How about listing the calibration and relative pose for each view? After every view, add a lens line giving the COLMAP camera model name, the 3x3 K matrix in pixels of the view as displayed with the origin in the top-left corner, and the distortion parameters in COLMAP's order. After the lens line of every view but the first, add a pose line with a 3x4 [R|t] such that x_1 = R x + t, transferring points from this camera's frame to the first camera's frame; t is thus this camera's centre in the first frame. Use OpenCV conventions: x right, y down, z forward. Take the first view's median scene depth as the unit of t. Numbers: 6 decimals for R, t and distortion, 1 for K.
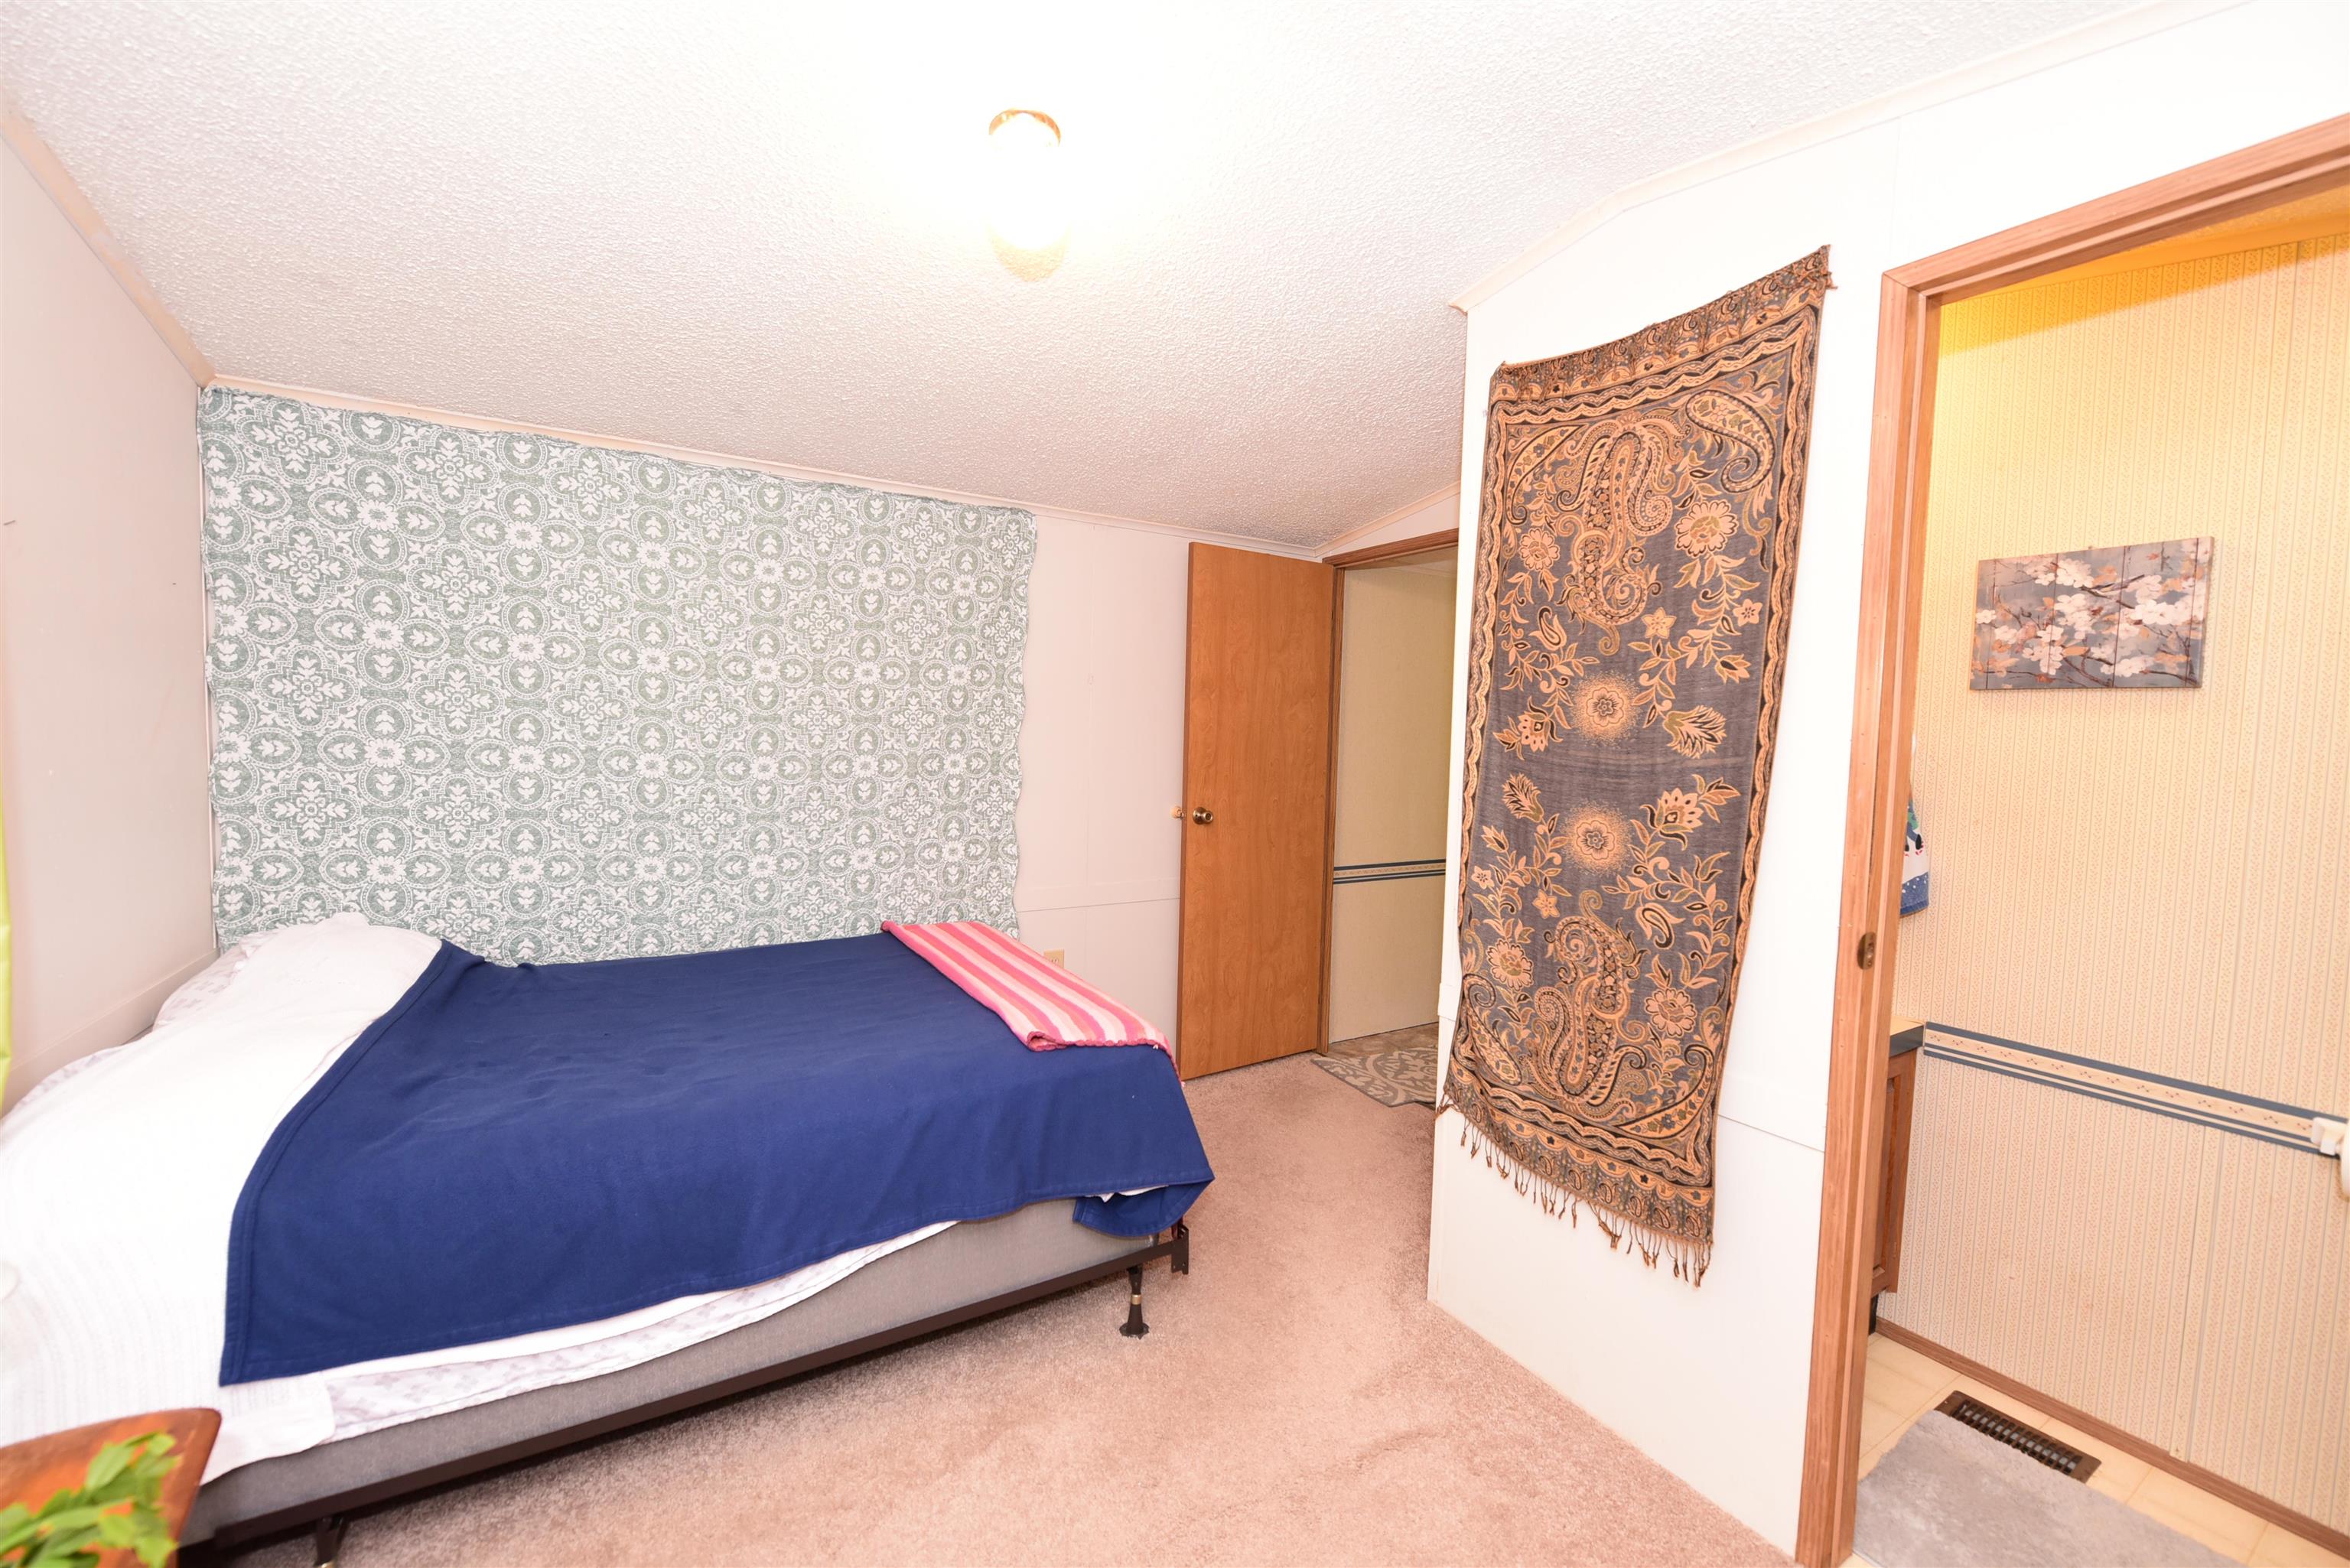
lens RADIAL K [[928.8, 0, 1177.0], [0, 928.8, 783.8], [0, 0, 1]] dist [-0.009969, -0.000203]
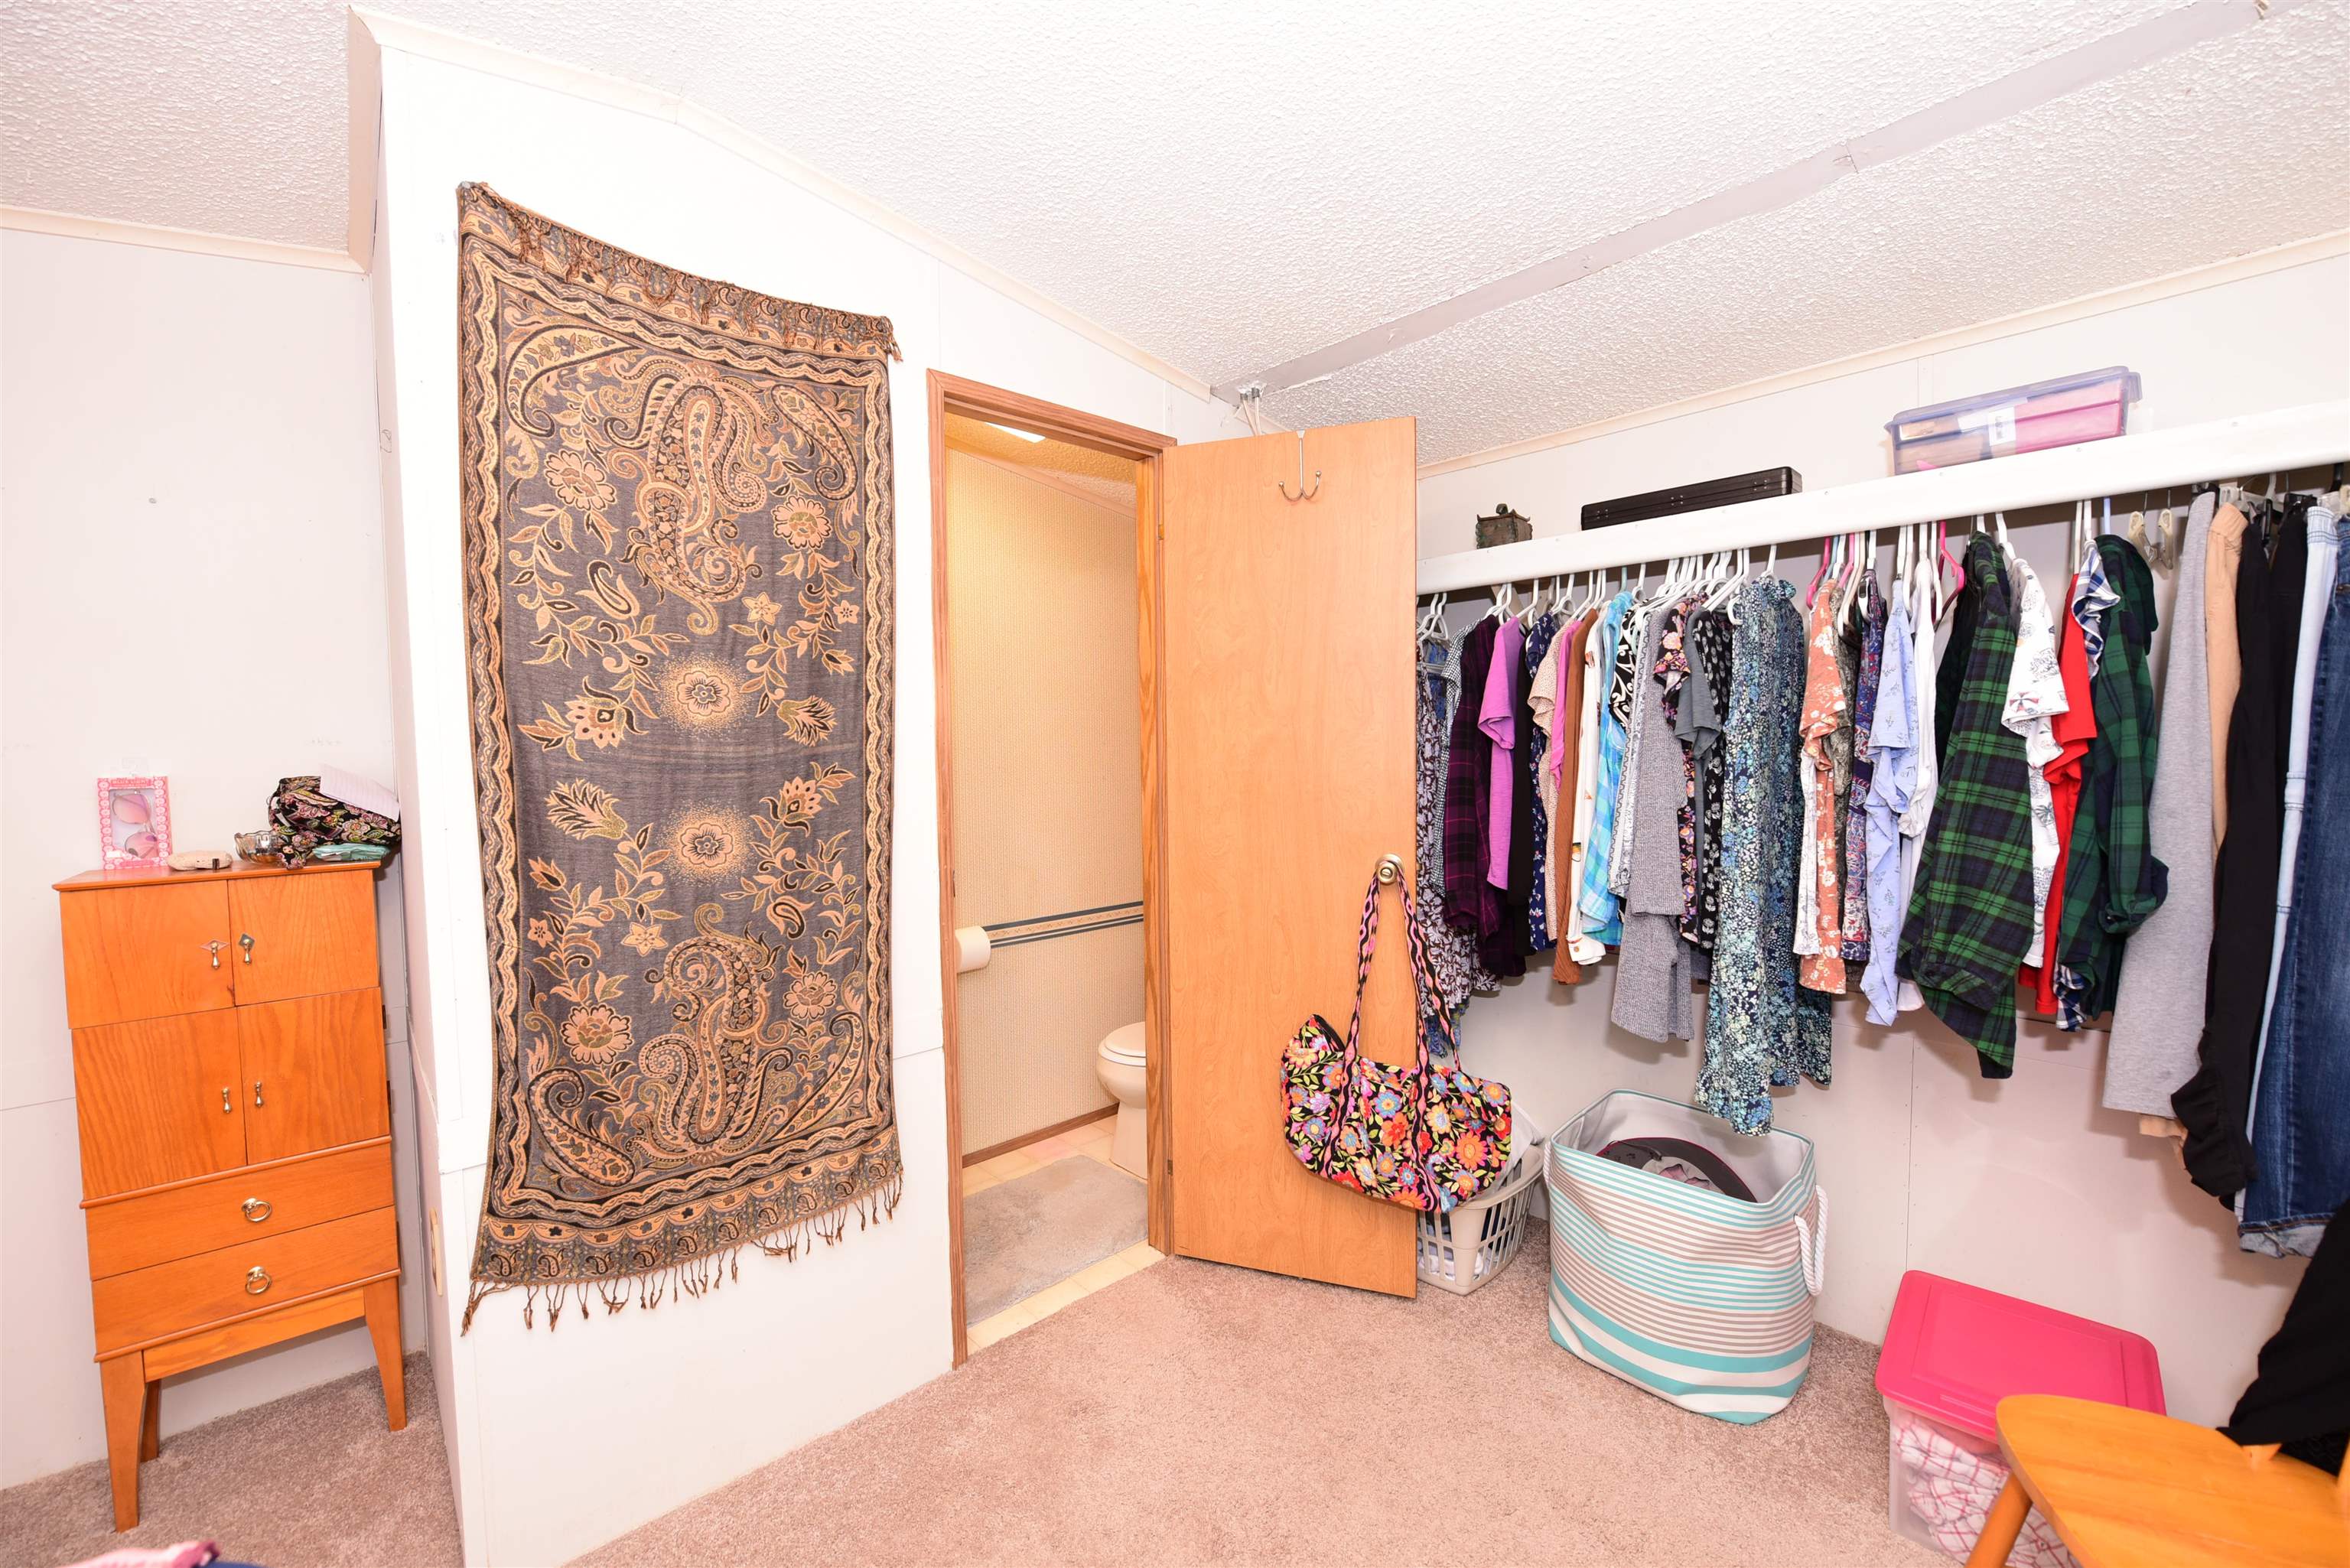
lens RADIAL K [[928.8, 0, 1176.0], [0, 928.8, 787.6], [0, 0, 1]] dist [-0.009969, -0.000203]
pose [[-0.191127, -0.076039, 0.978616, -0.497542], [0.062553, 0.994025, 0.089454, -0.045351], [-0.979570, 0.078312, -0.185228, 0.739768]]
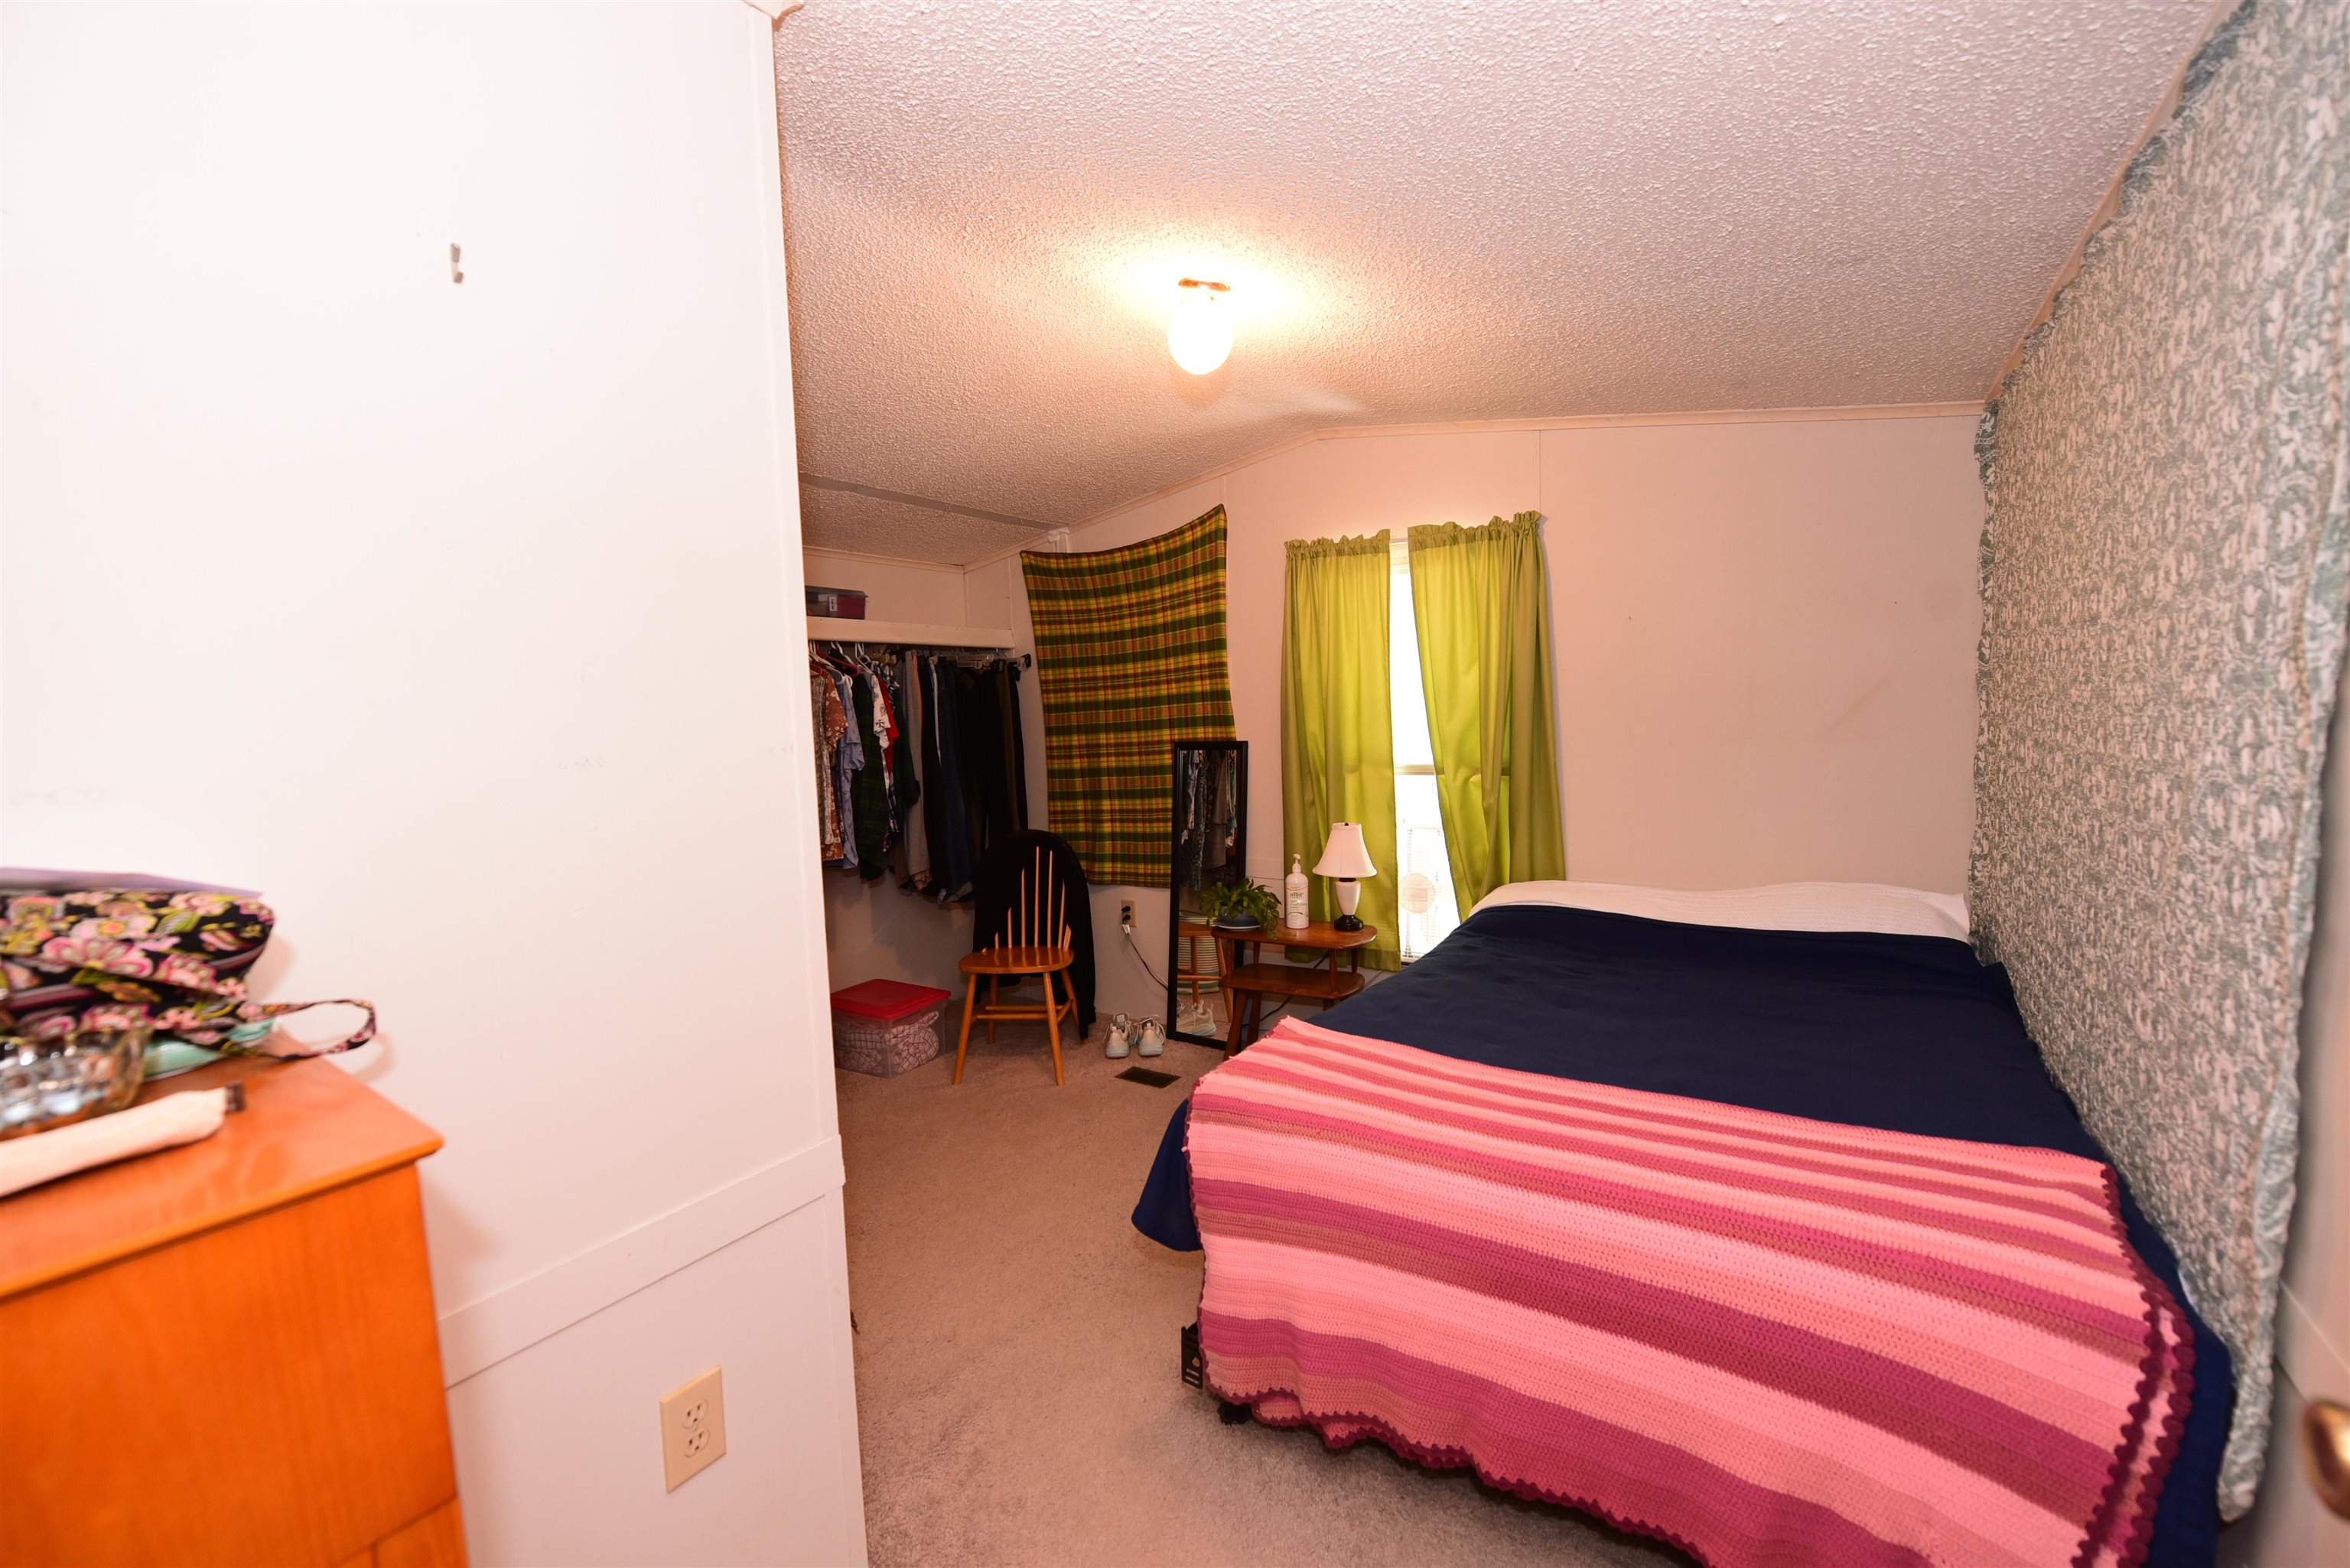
lens RADIAL K [[928.8, 0, 1179.6], [0, 928.8, 786.2], [0, 0, 1]] dist [-0.009969, -0.000203]
pose [[-0.912745, 0.036384, -0.406907, 0.412635], [-0.014128, 0.992619, 0.120447, -0.118937], [0.408286, 0.115686, -0.905494, 2.001532]]
